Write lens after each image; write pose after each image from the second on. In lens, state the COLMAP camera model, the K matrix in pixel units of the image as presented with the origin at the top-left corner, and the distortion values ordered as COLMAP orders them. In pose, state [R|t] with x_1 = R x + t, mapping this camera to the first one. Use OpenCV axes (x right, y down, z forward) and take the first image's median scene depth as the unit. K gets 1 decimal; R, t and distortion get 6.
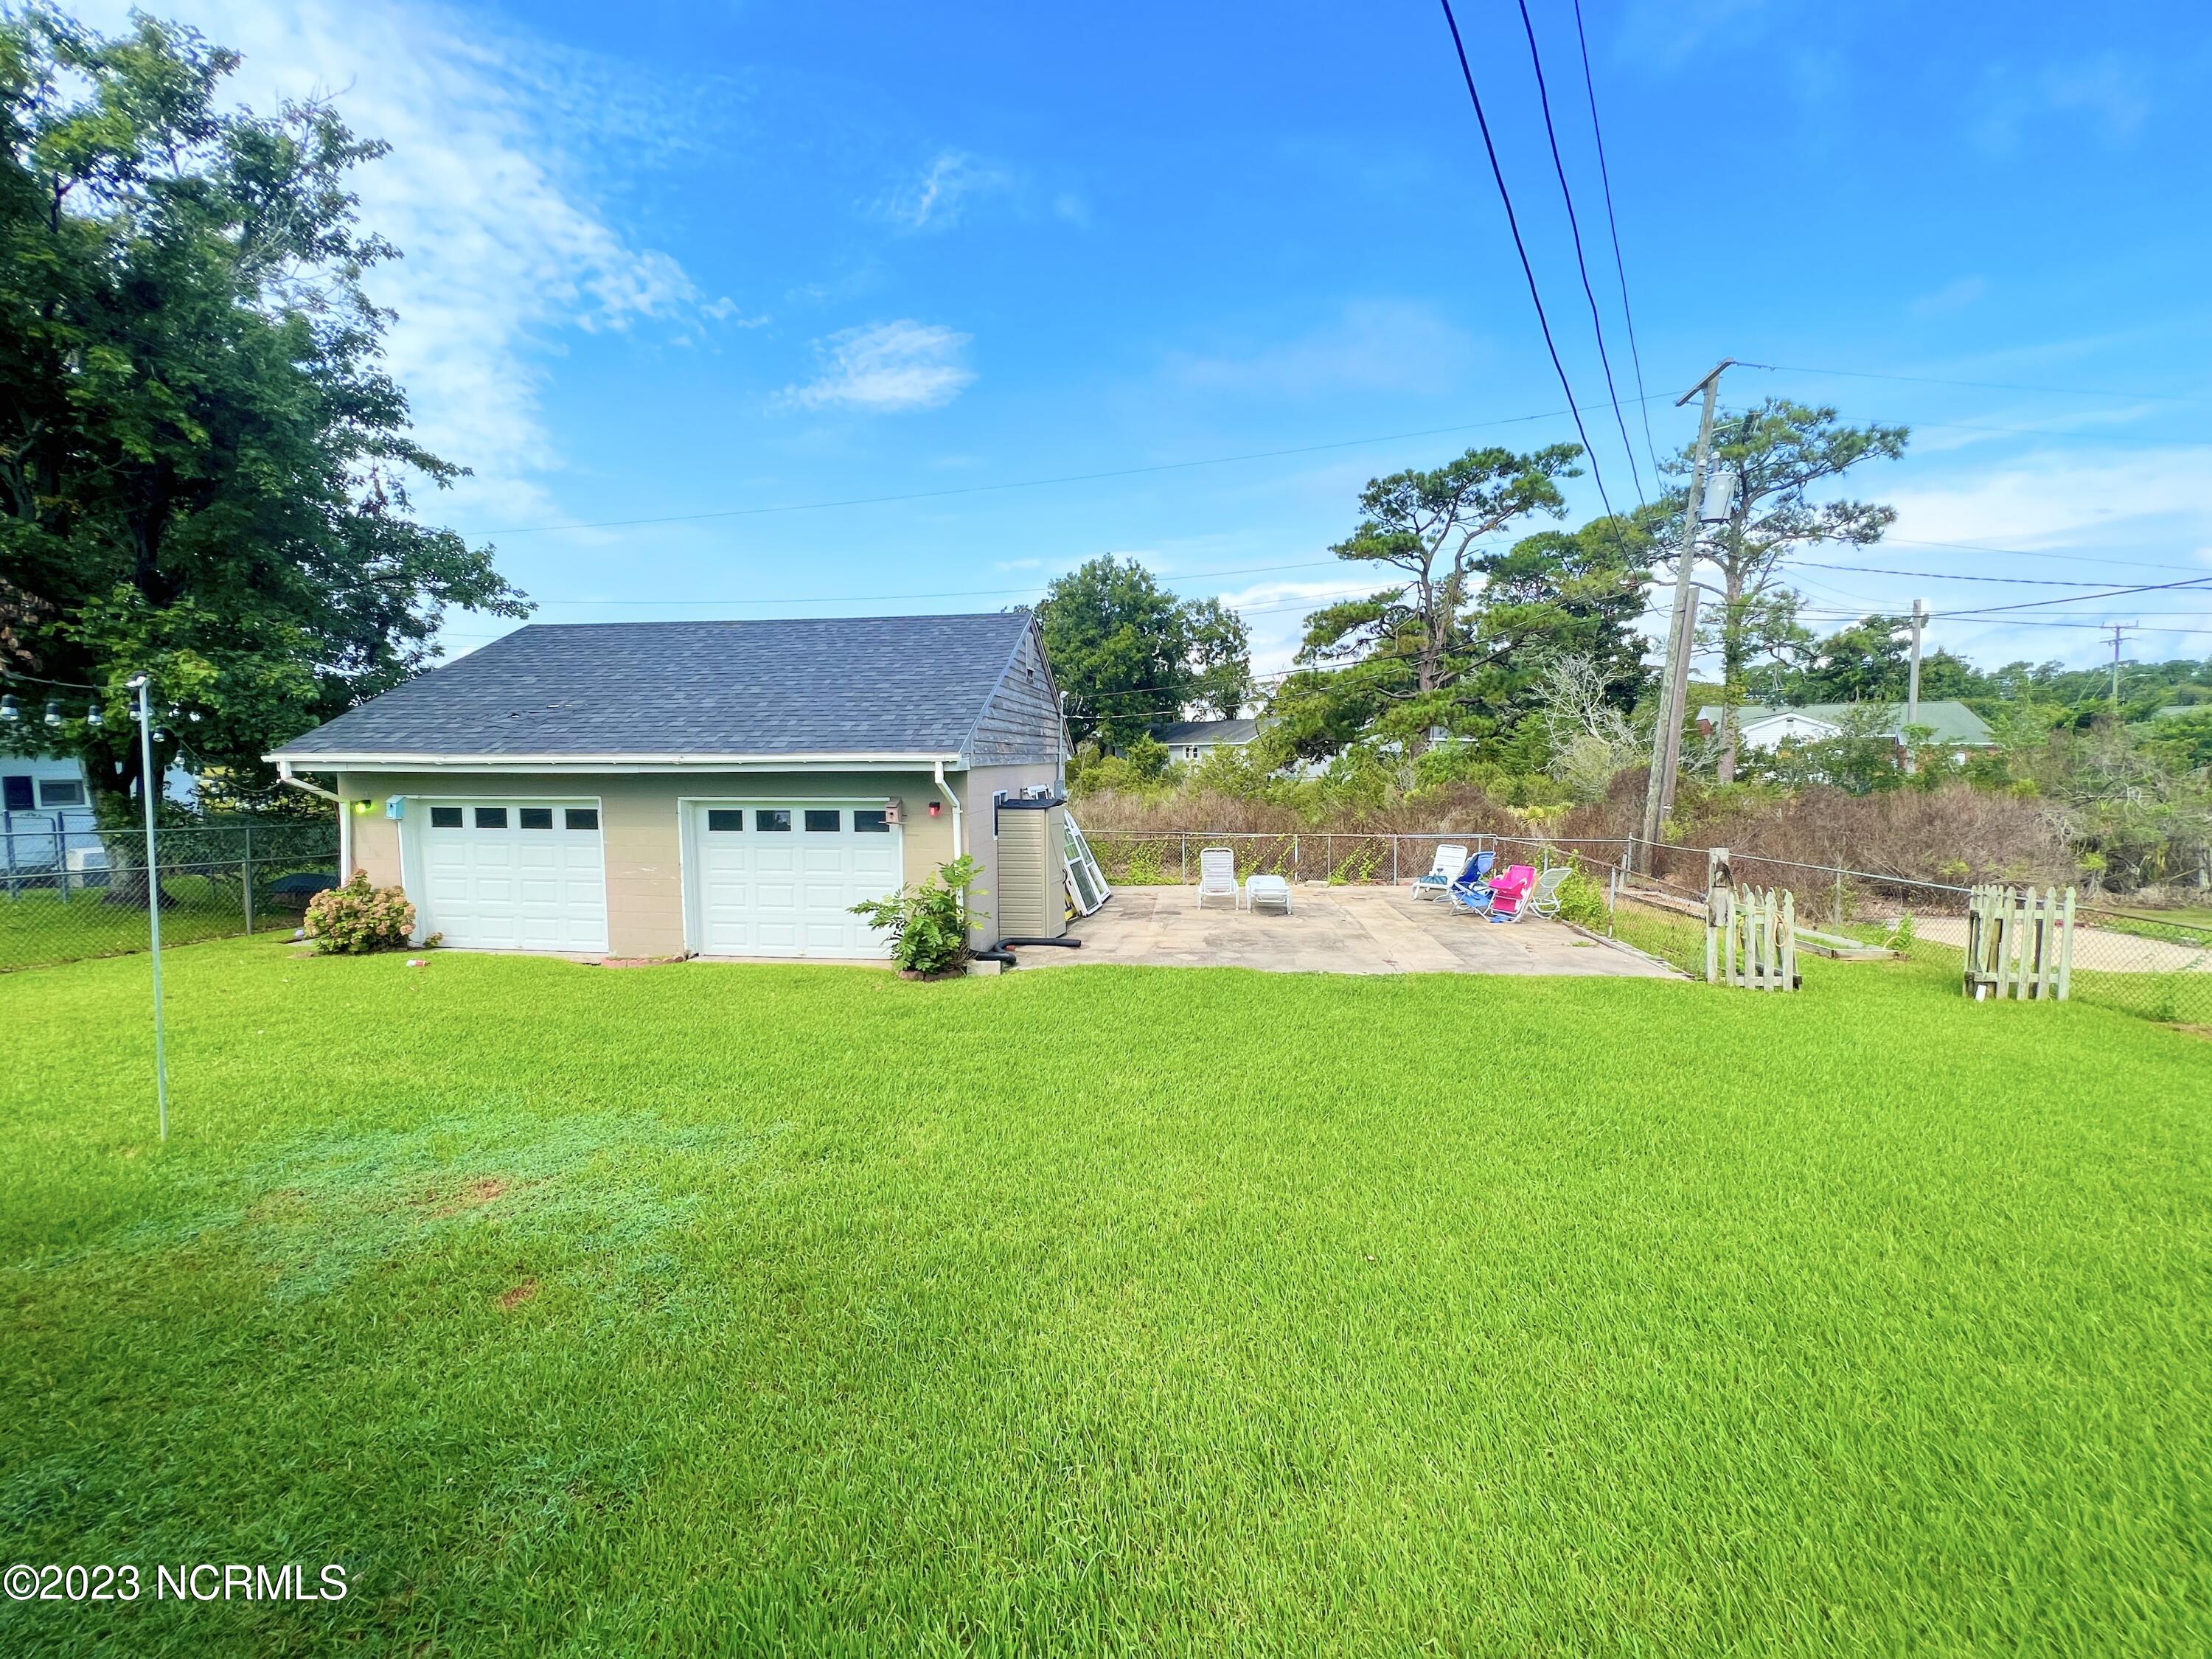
lens RADIAL K [[884.7, 0, 1101.2], [0, 884.7, 811.4], [0, 0, 1]] dist [-0.000525, -0.000108]
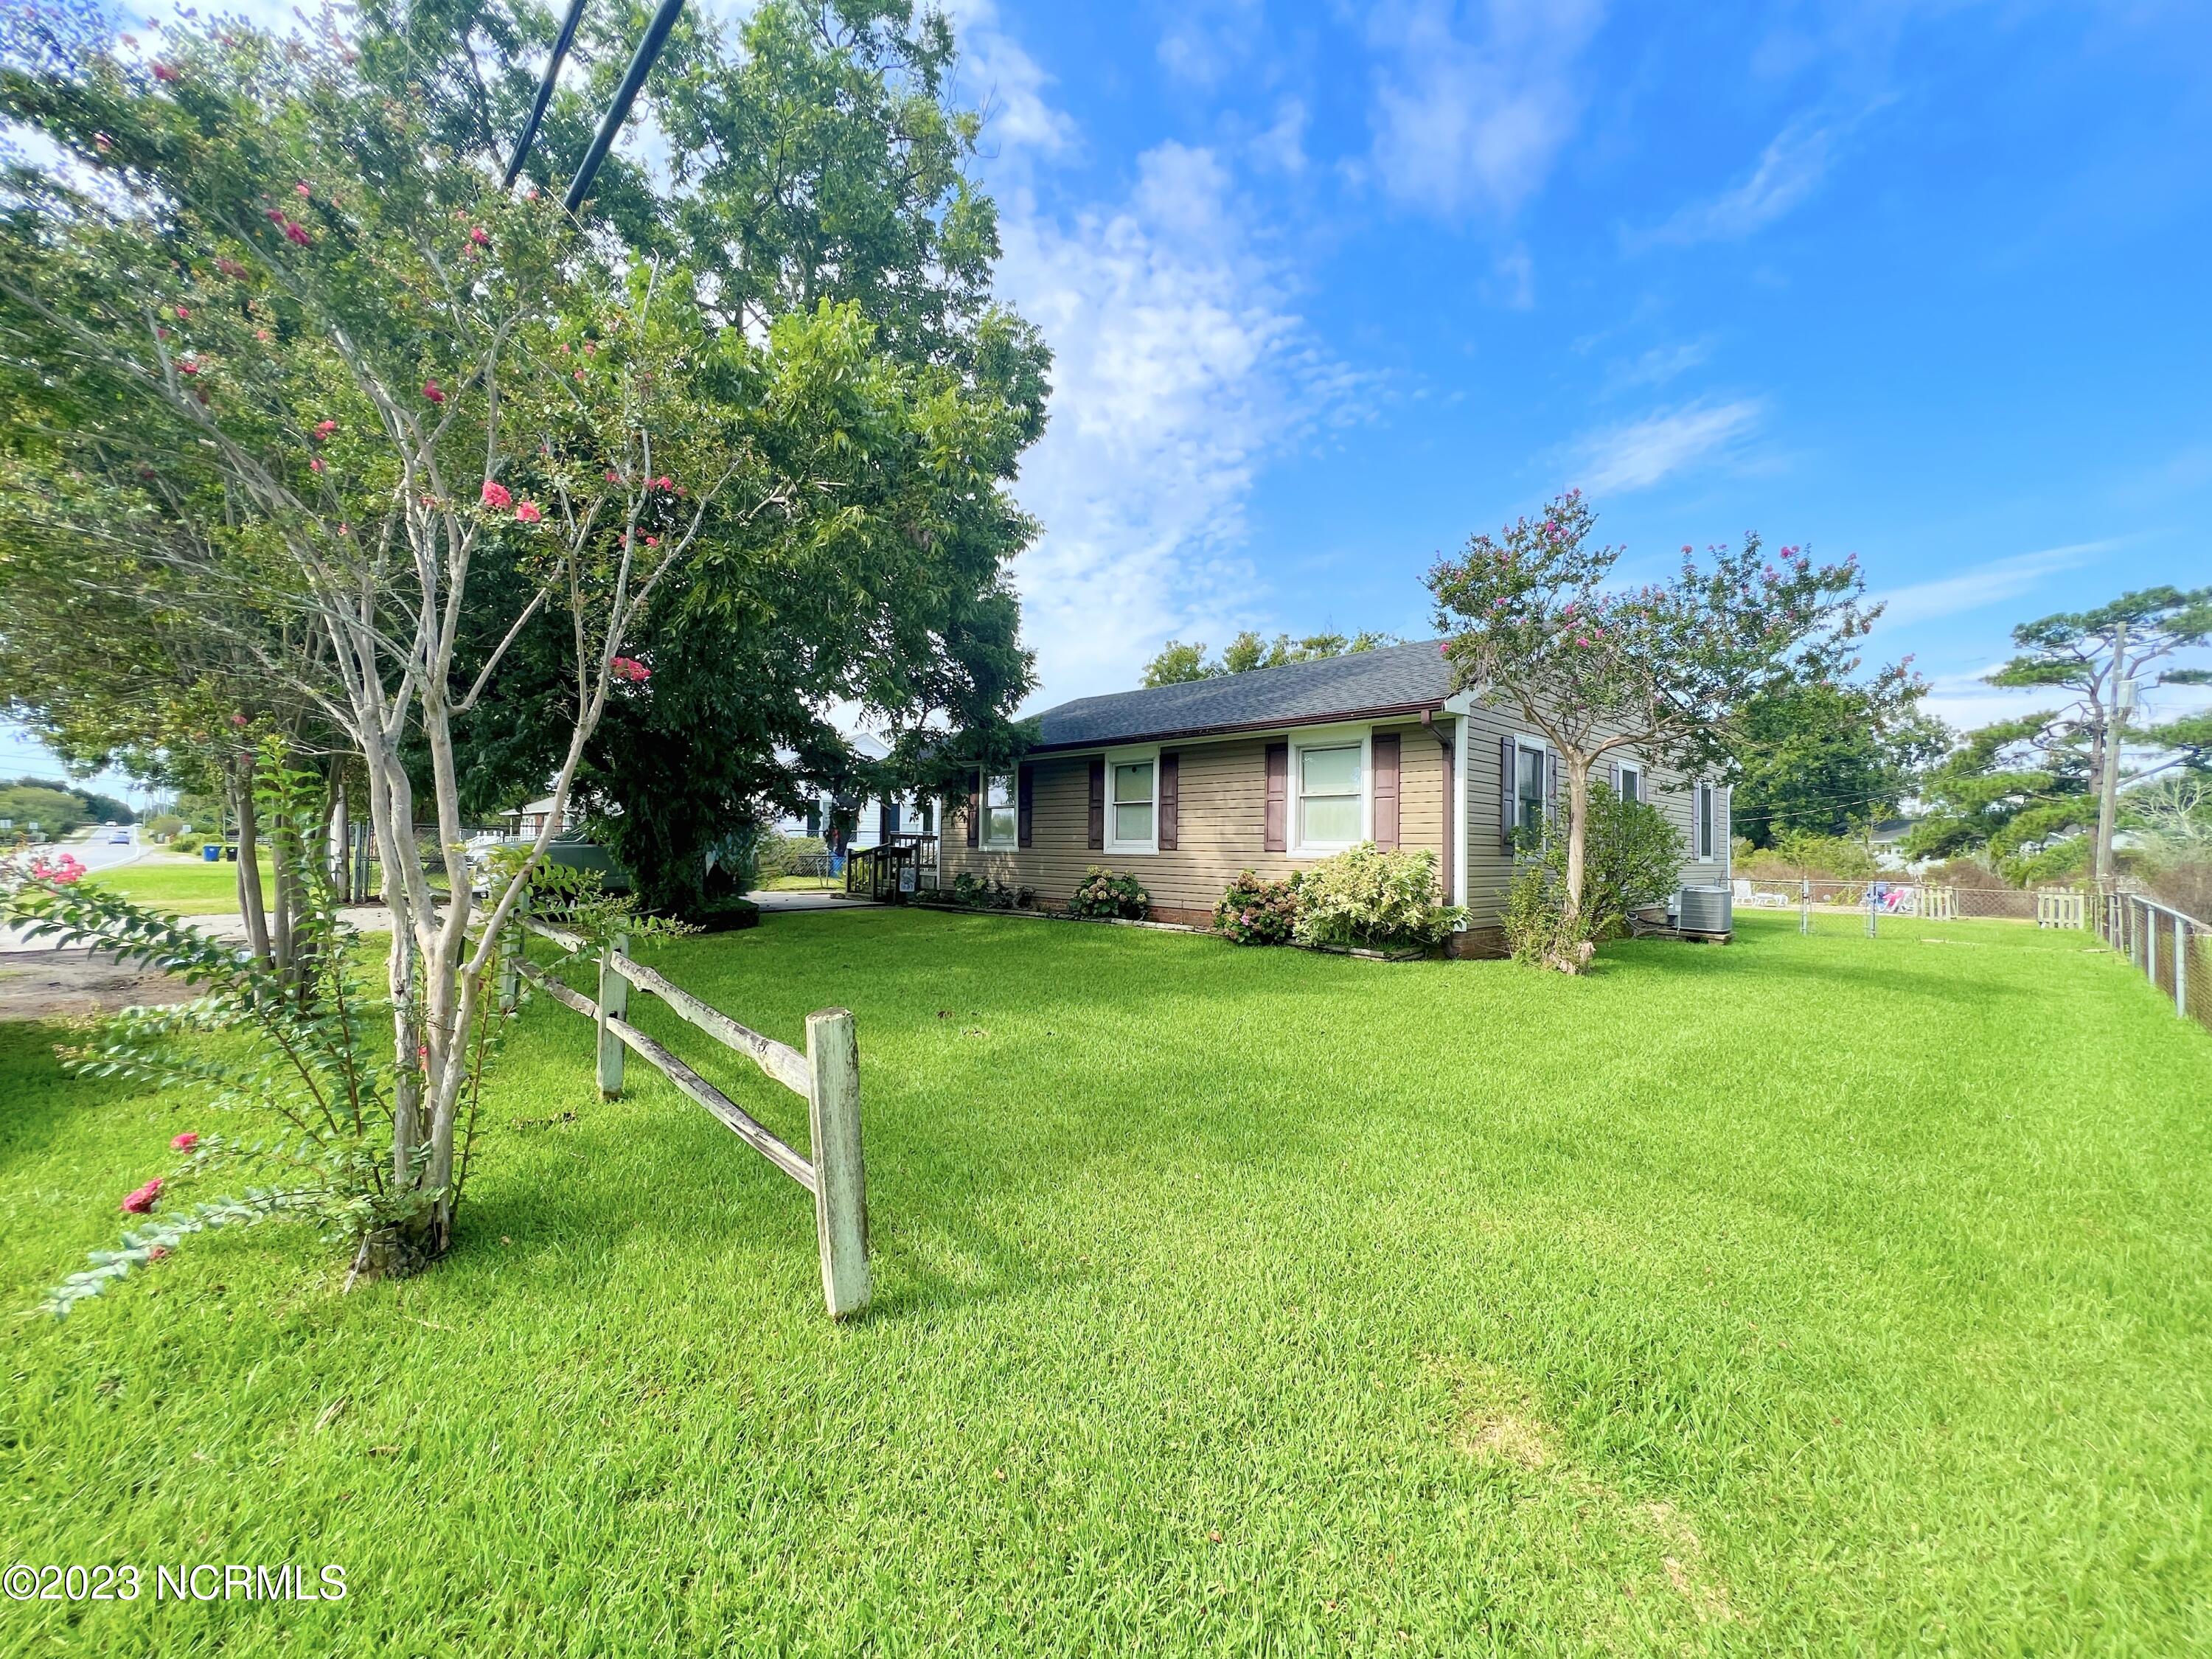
lens RADIAL K [[886.7, 0, 1106.0], [0, 886.7, 829.5], [0, 0, 1]] dist [-0.000568, 0.000054]
pose [[0.761649, 0.000094, -0.647990, 0.118812], [-0.057935, 0.996005, -0.067952, 0.055096], [0.645394, 0.089297, 0.758612, -0.622302]]
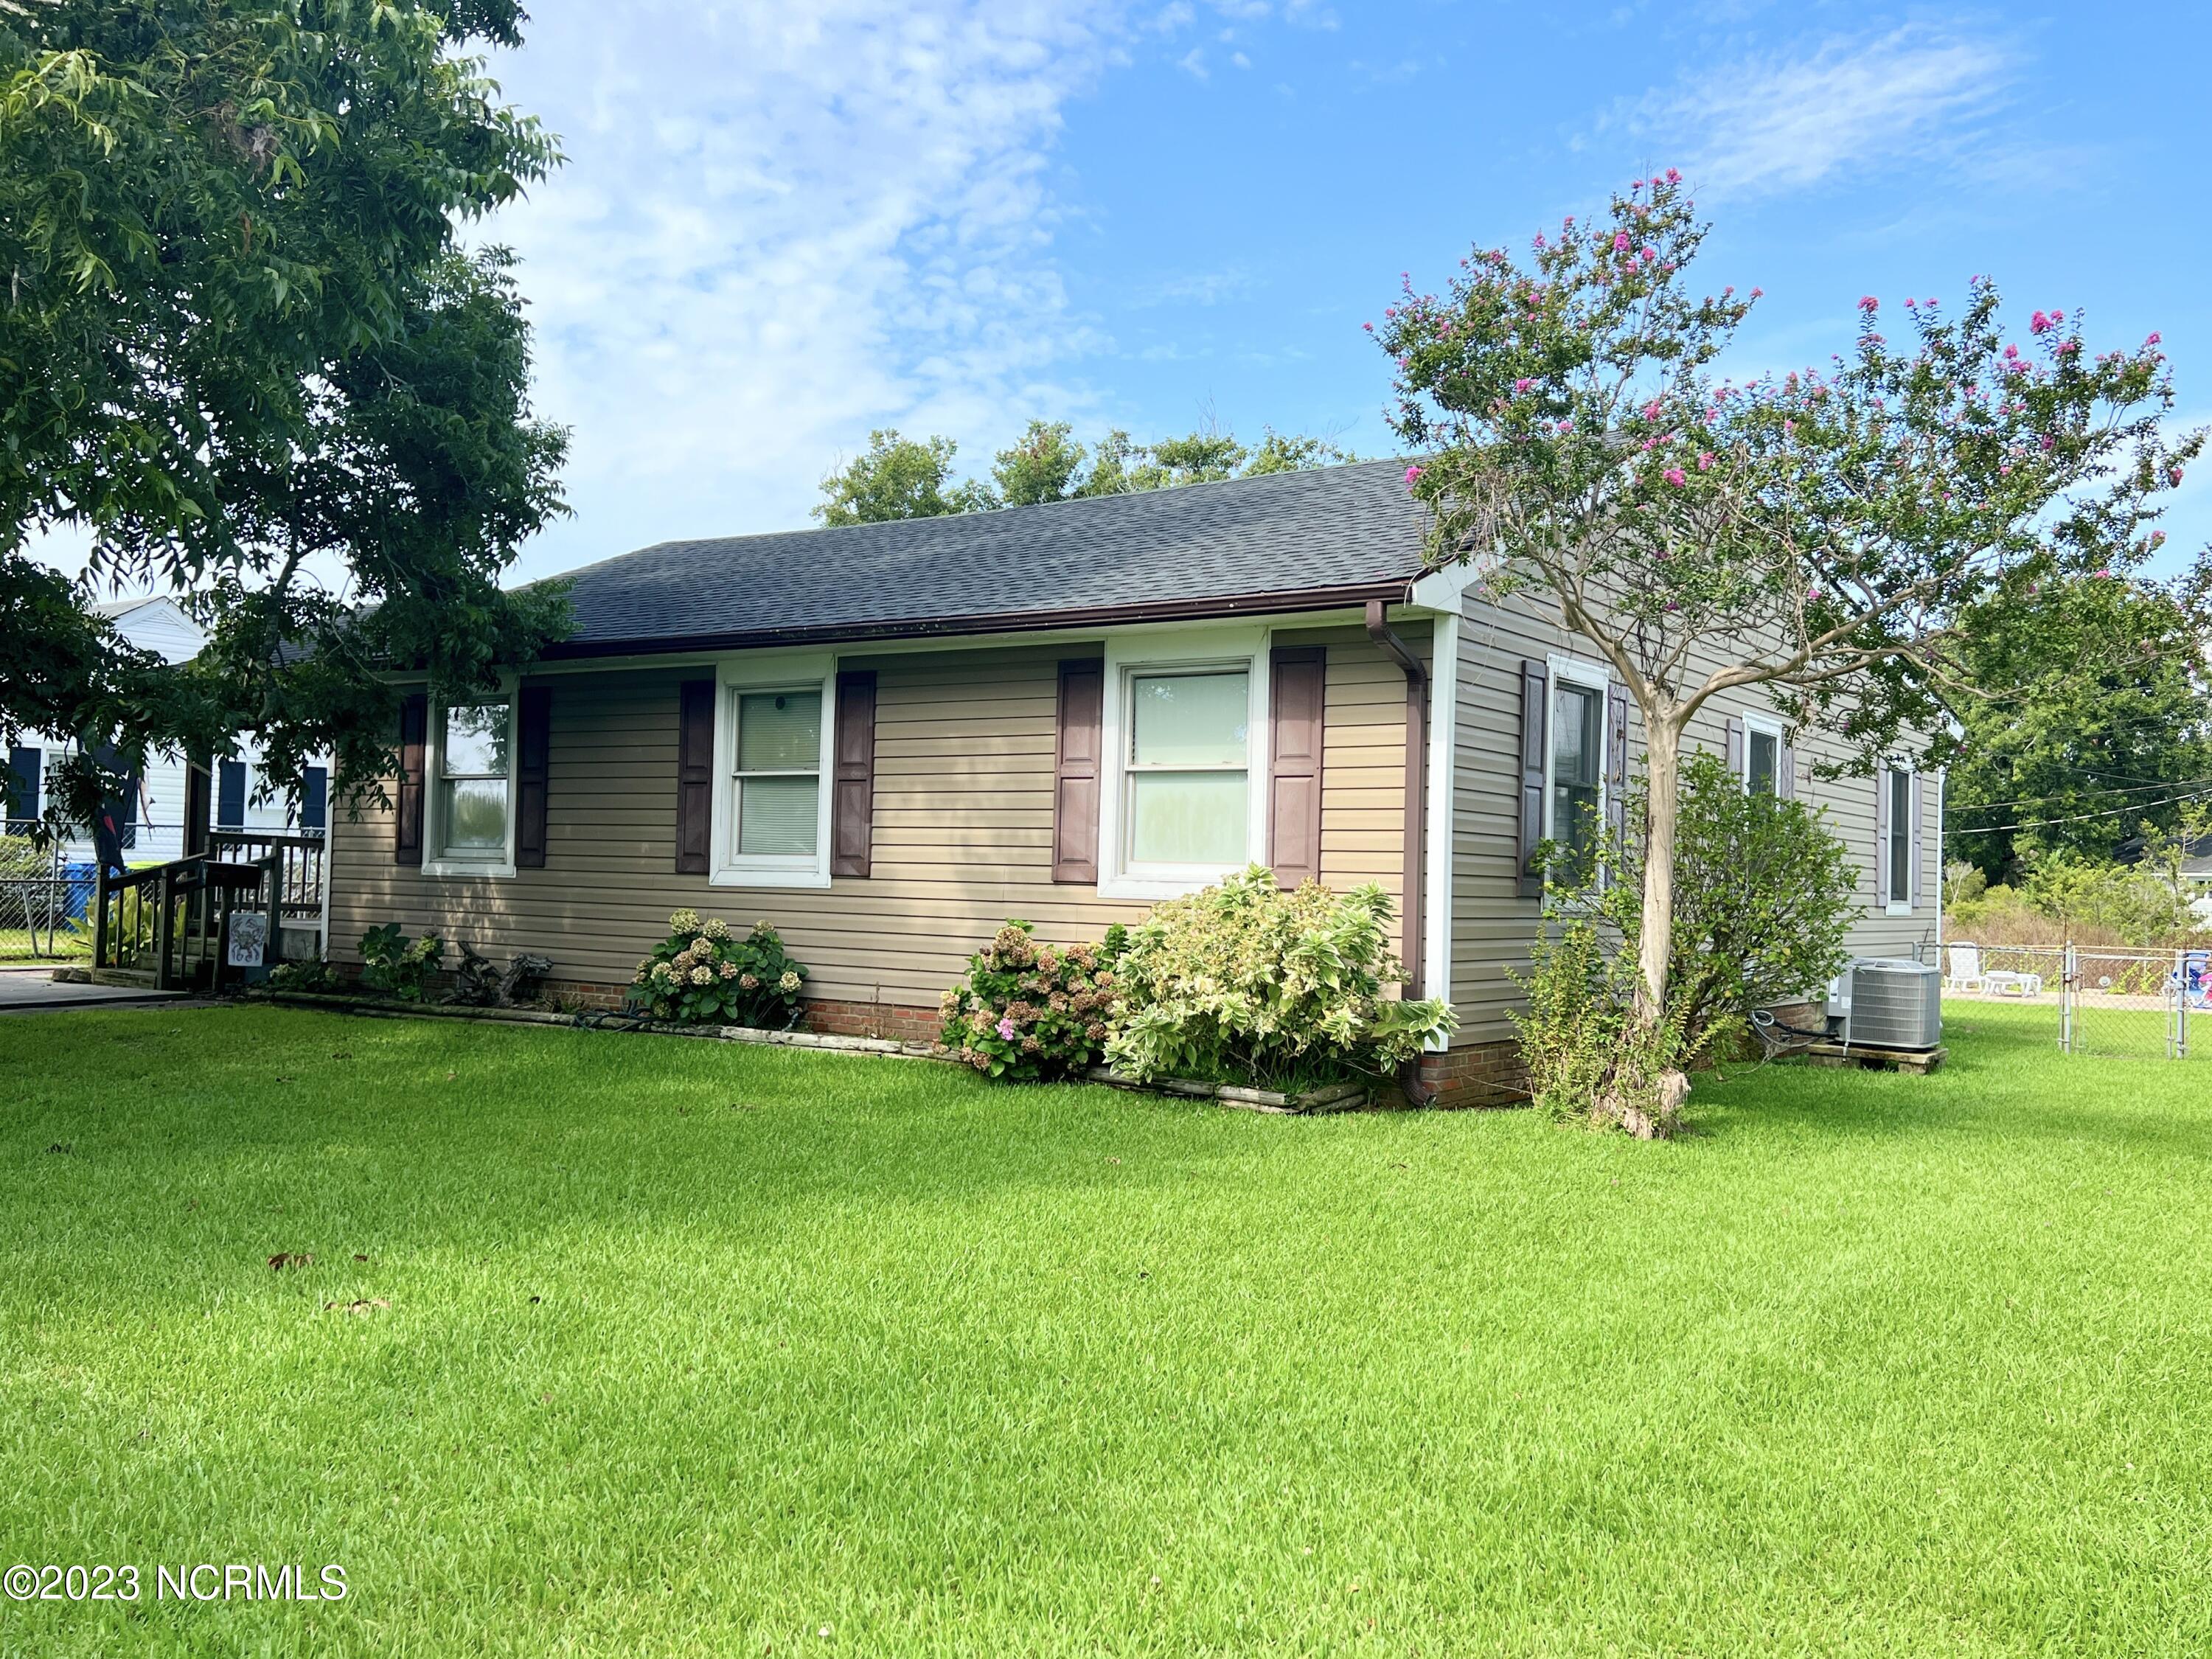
lens RADIAL K [[1854.1, 0, 1120.2], [0, 1854.1, 824.4], [0, 0, 1]] dist [0.085151, -0.103838]
pose [[0.874365, 0.012374, -0.485111, 0.119647], [-0.060101, 0.994740, -0.082952, 0.053589], [0.481533, 0.101686, 0.870509, -0.615100]]
